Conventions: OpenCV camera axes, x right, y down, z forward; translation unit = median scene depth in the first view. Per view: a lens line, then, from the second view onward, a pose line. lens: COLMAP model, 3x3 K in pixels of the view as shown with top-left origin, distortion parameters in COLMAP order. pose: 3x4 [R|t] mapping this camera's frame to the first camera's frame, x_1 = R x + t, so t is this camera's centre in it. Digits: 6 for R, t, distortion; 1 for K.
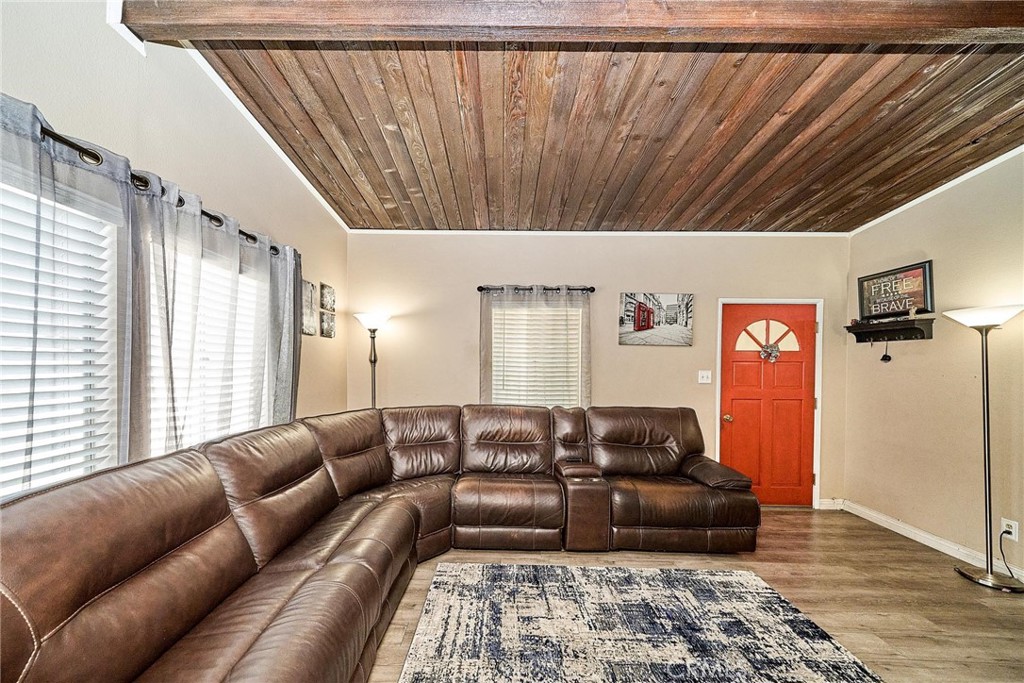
lens RADIAL K [[363.9, 0, 509.4], [0, 363.9, 366.4], [0, 0, 1]] dist [-0.000091, -0.000121]
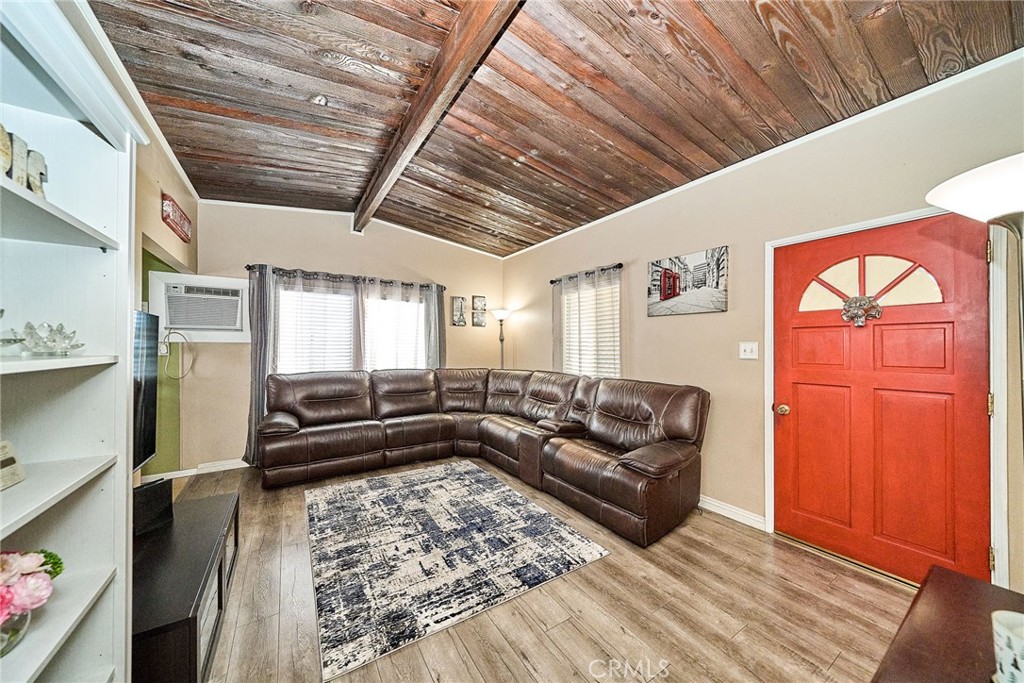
lens RADIAL K [[350.9, 0, 512.0], [0, 350.9, 341.5], [0, 0, 1]] dist [-0.000363, -0.000046]
pose [[0.554293, -0.019583, -0.832091, 0.885477], [0.000355, 0.999729, -0.023292, 0.027604], [0.832321, 0.012615, 0.554150, 0.193784]]
